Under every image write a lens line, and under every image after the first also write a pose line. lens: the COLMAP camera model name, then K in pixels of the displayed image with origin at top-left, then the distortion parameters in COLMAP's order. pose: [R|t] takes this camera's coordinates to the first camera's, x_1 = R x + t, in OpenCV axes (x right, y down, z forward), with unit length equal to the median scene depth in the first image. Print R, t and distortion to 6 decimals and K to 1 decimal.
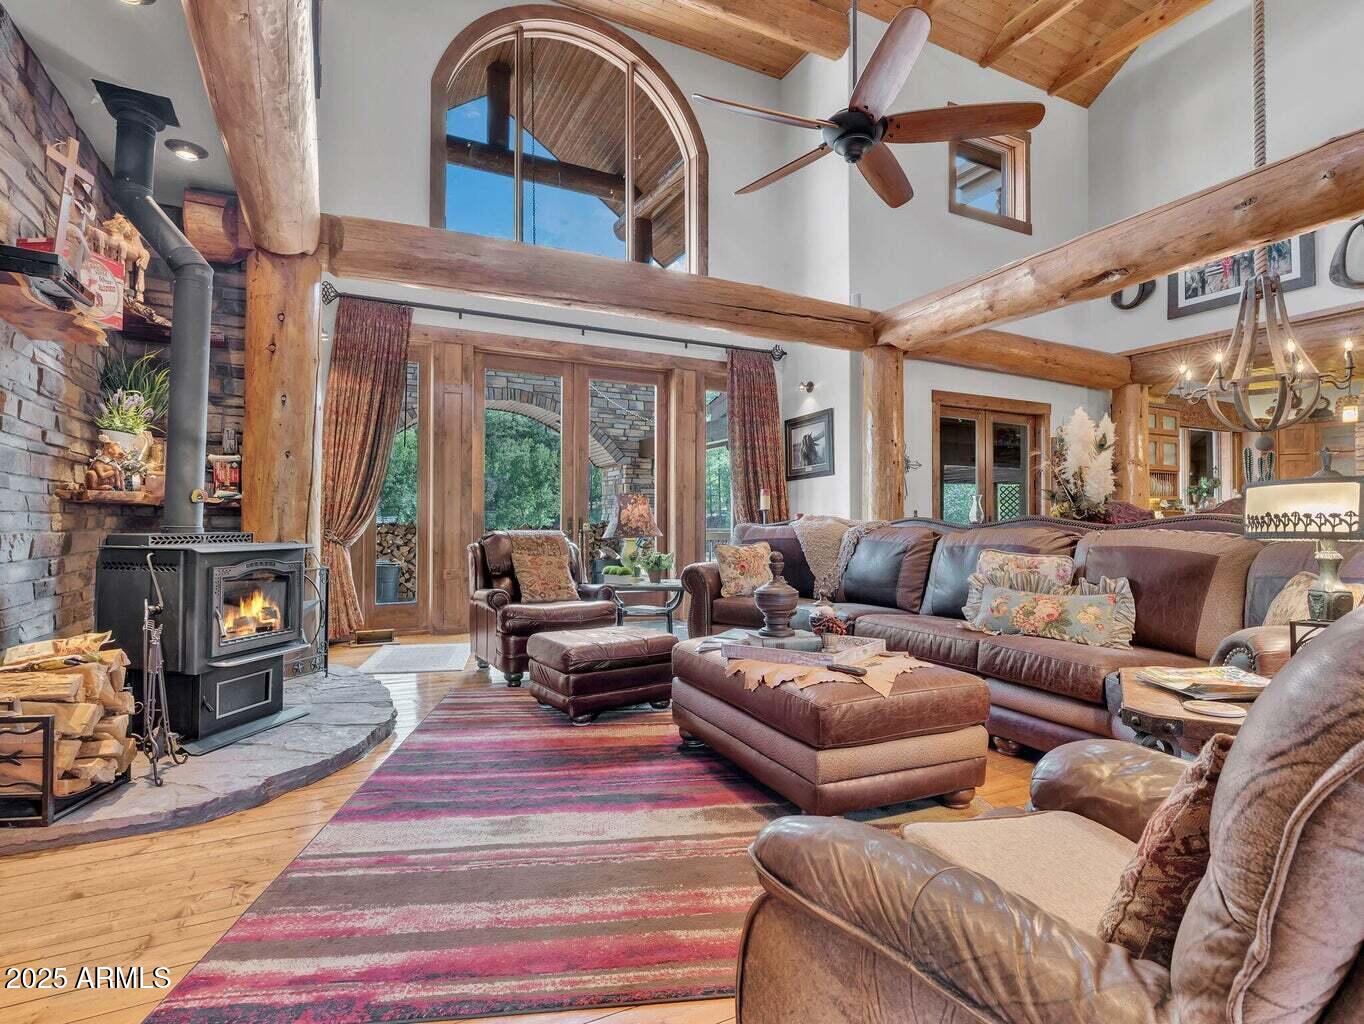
lens RADIAL K [[698.9, 0, 684.7], [0, 698.9, 510.1], [0, 0, 1]] dist [0.001417, -0.000219]
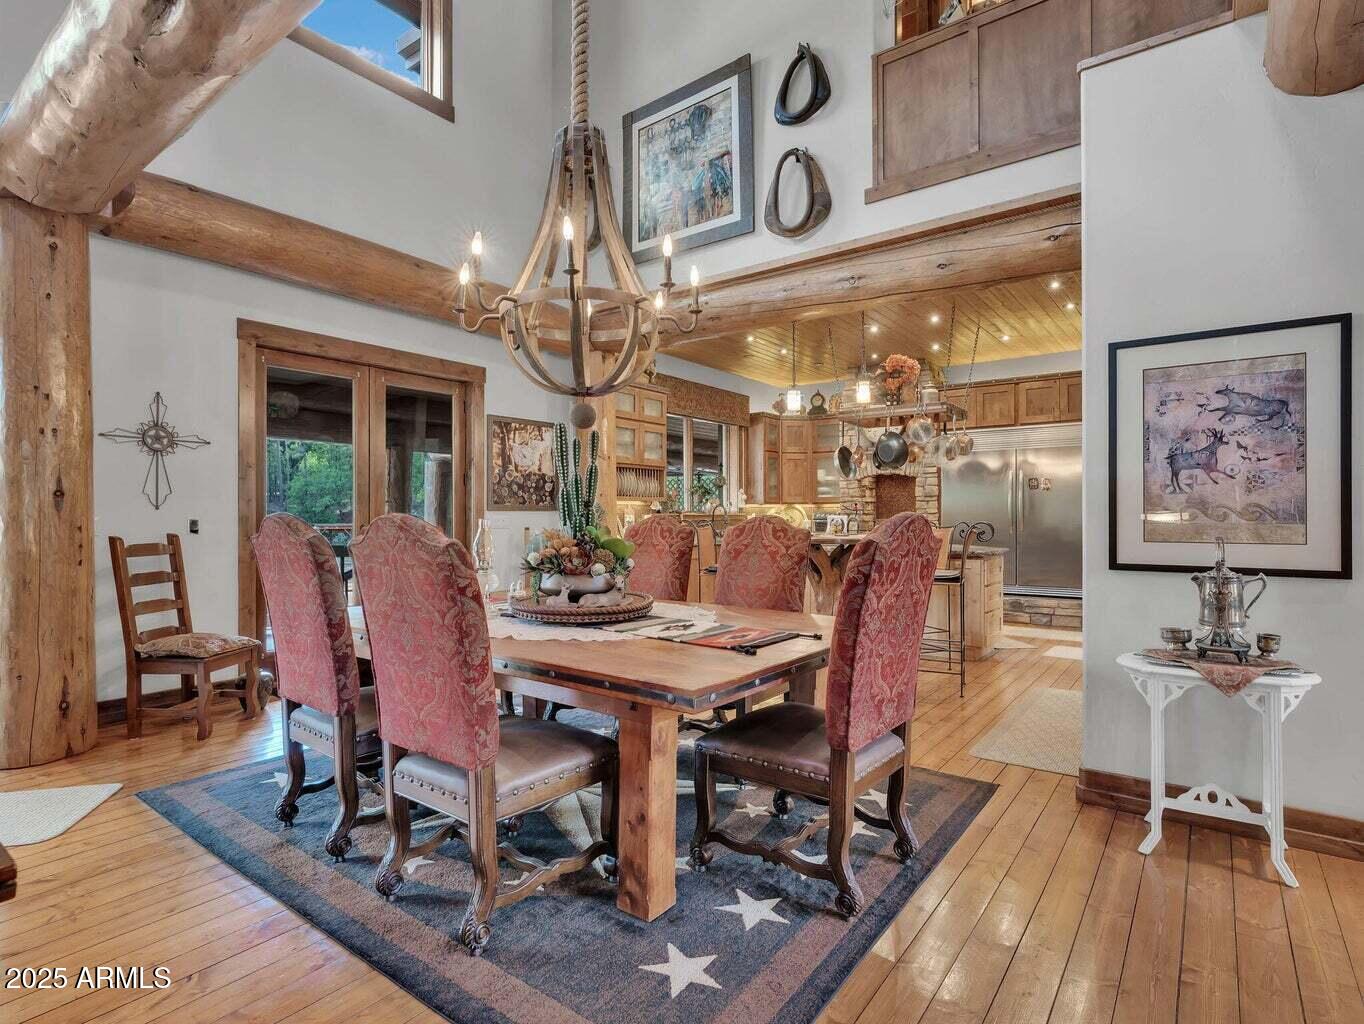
lens RADIAL K [[698.9, 0, 684.9], [0, 698.9, 511.9], [0, 0, 1]] dist [0.001417, -0.000219]
pose [[0.898173, -0.002229, 0.439636, 0.395117], [-0.002575, 0.999943, 0.010330, -0.011615], [-0.439635, -0.010411, 0.898116, 0.265588]]
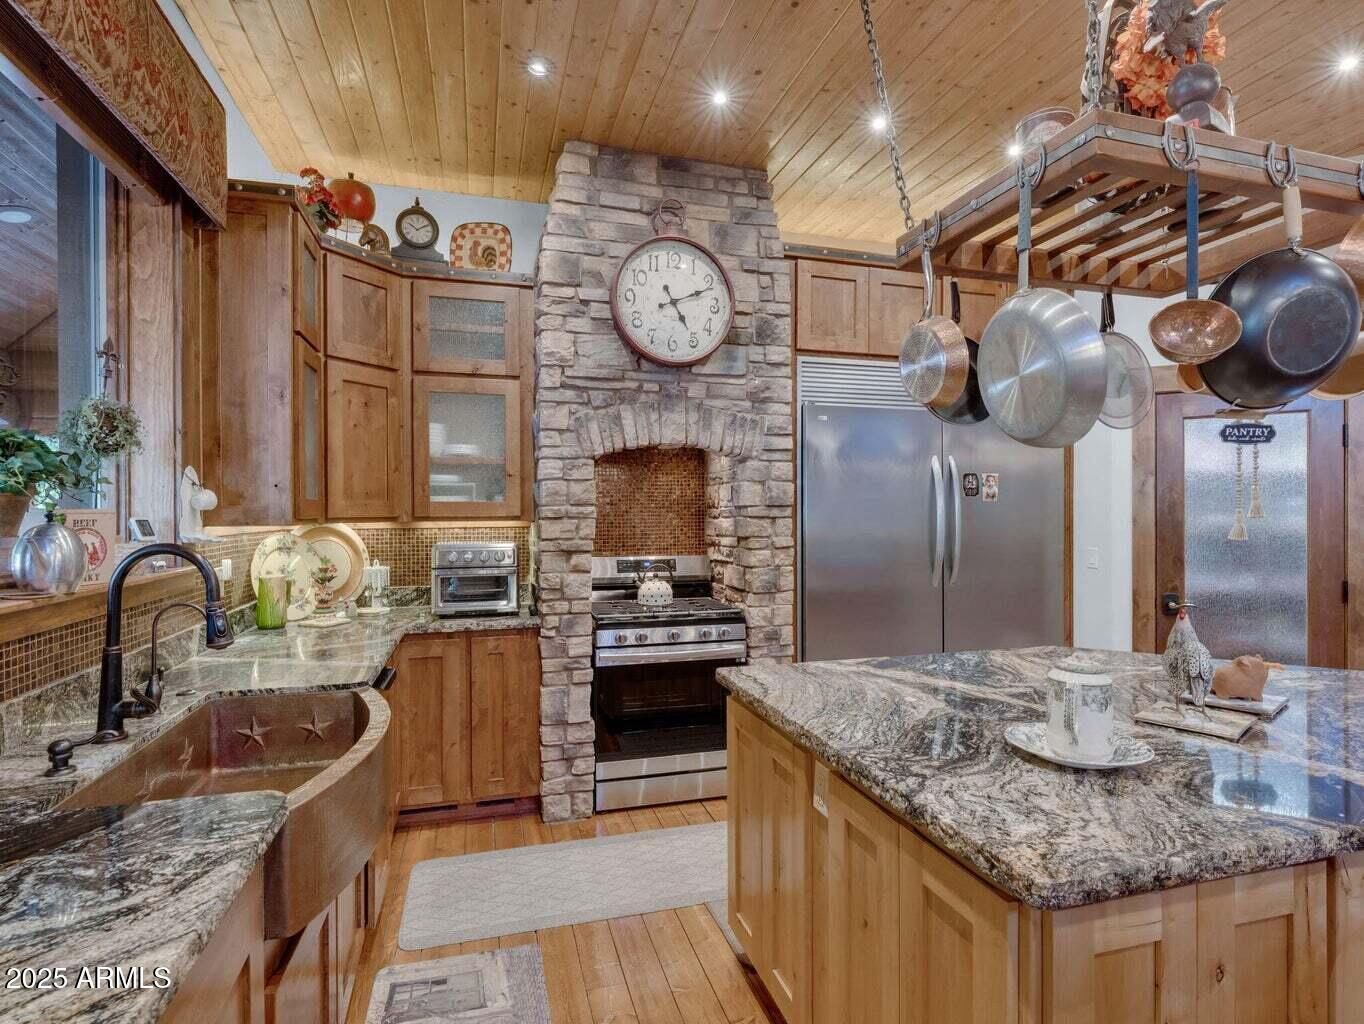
lens RADIAL K [[698.9, 0, 680.7], [0, 698.9, 514.6], [0, 0, 1]] dist [0.001417, -0.000219]
pose [[0.177016, -0.007434, 0.984180, 0.724483], [-0.009804, 0.999909, 0.009317, -0.022443], [-0.984159, -0.011299, 0.176926, 0.982765]]
